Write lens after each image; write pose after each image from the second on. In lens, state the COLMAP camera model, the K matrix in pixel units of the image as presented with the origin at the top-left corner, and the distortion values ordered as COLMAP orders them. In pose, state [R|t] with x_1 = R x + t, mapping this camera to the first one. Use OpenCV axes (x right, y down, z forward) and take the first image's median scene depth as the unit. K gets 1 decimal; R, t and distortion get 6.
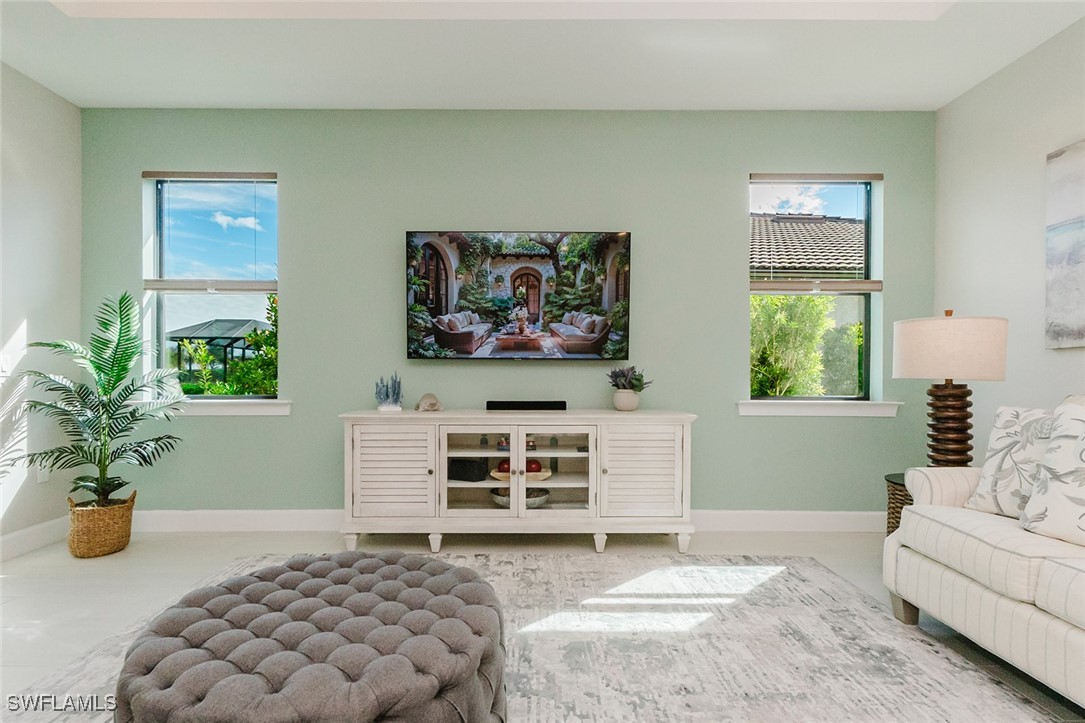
lens RADIAL K [[539.0, 0, 537.1], [0, 539.0, 366.3], [0, 0, 1]] dist [0.000957, 0.000157]
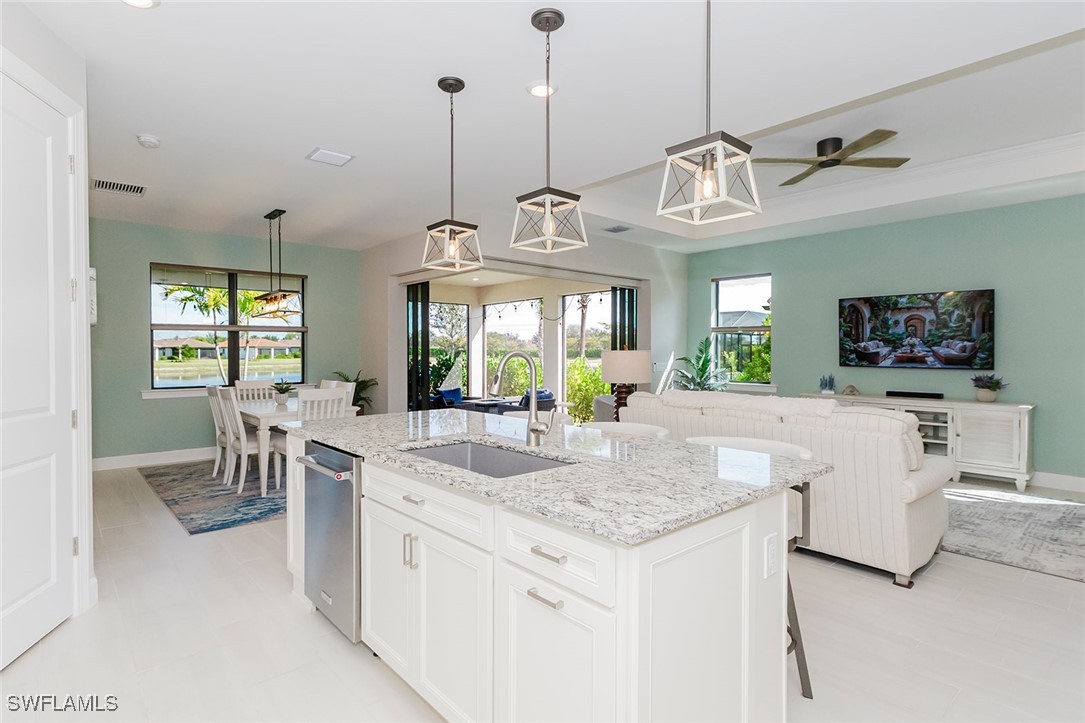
lens RADIAL K [[539.0, 0, 537.1], [0, 539.0, 366.3], [0, 0, 1]] dist [0.000957, 0.000157]
pose [[0.667858, 0.021469, -0.743979, 0.455366], [0.001195, 0.999552, 0.029917, -0.071639], [0.744288, -0.020869, 0.667533, -1.039738]]
